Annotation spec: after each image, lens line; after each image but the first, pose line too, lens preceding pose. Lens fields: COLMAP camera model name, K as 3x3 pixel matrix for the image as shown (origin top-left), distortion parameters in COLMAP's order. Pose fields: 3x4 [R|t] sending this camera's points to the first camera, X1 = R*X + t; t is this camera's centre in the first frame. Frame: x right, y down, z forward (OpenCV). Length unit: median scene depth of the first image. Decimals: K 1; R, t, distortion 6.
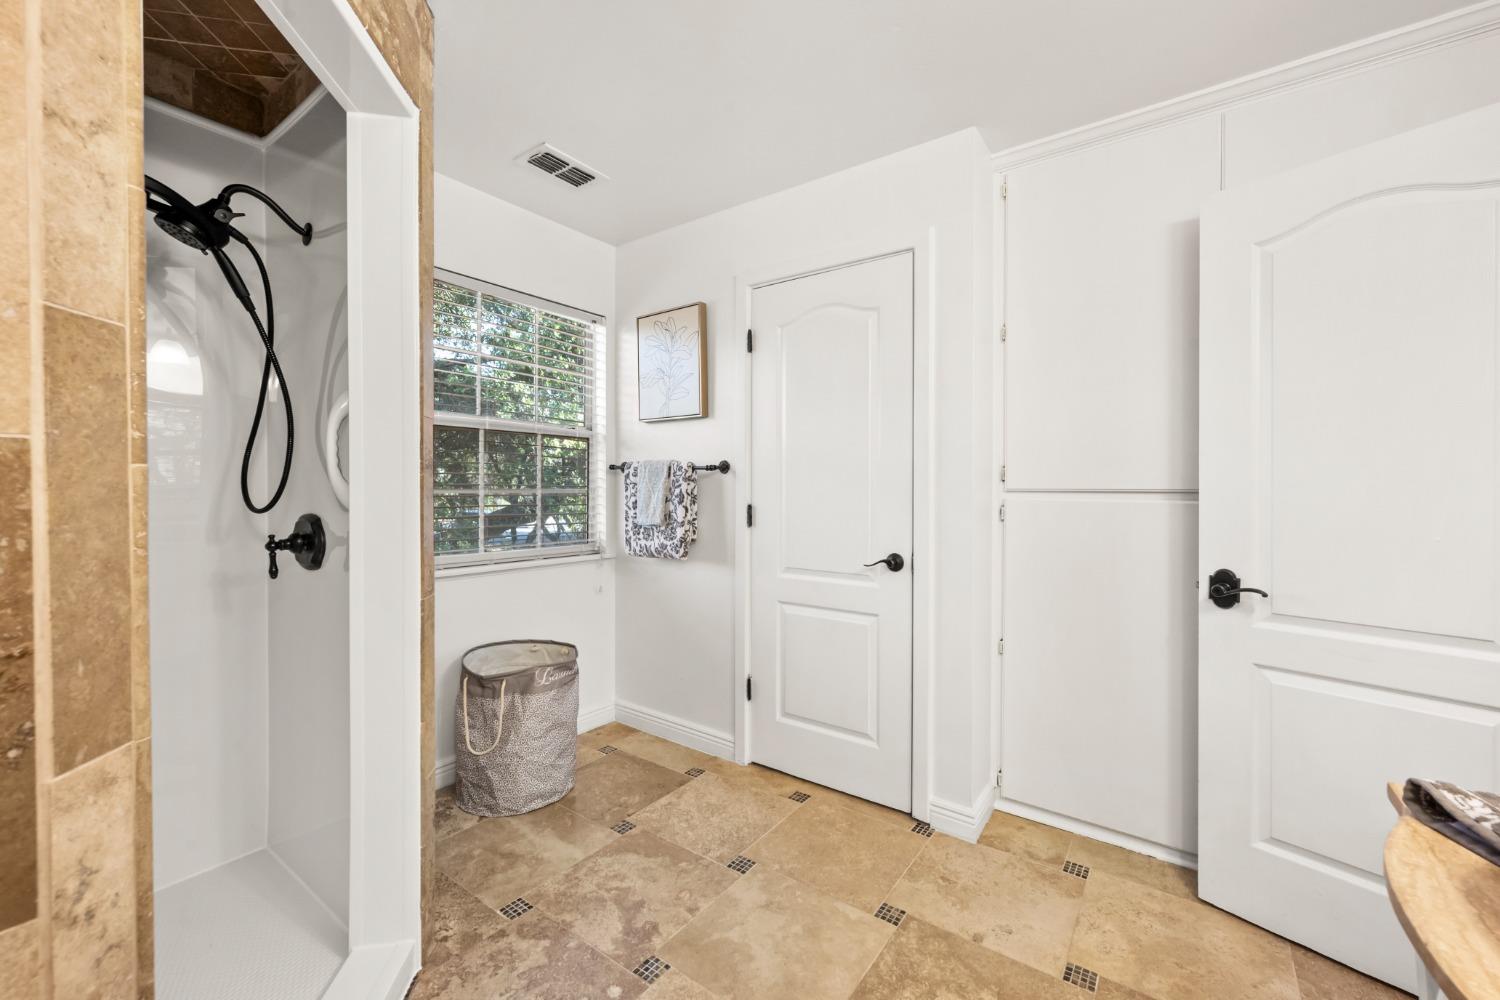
lens RADIAL K [[597.9, 0, 752.4], [0, 597.9, 489.2], [0, 0, 1]] dist [-0.003965, 0.000359]
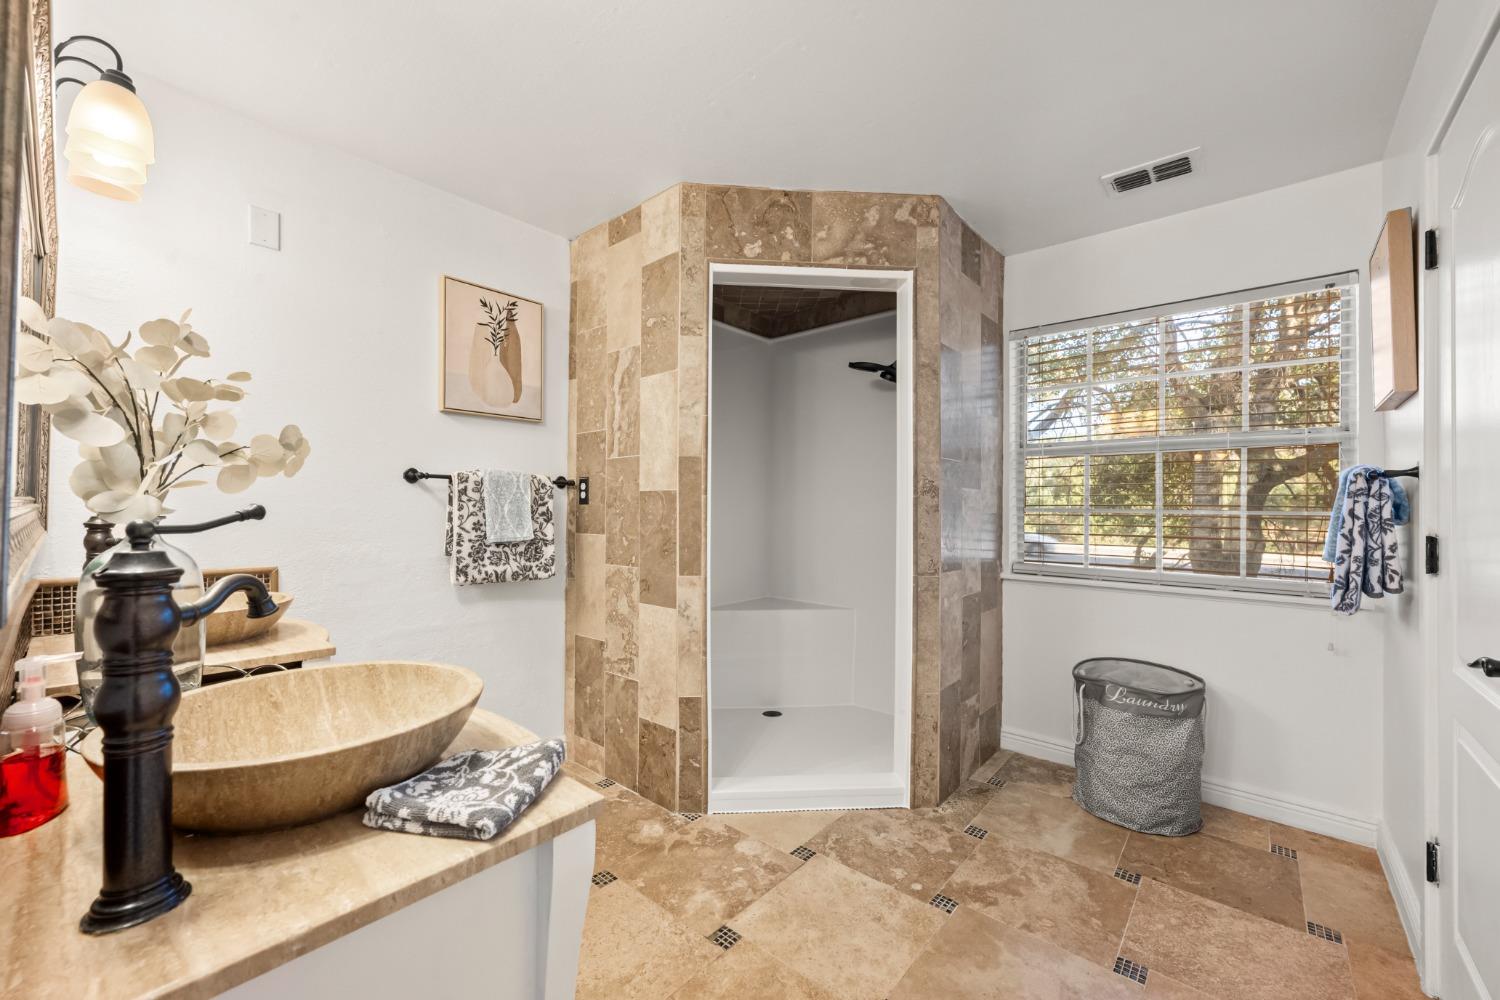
lens RADIAL K [[597.9, 0, 750.4], [0, 597.9, 503.2], [0, 0, 1]] dist [-0.003965, 0.000359]
pose [[-0.080250, -0.011791, -0.996705, 0.825957], [-0.014020, 0.999844, -0.010699, 0.012299], [0.996676, 0.013115, -0.080403, 0.537000]]
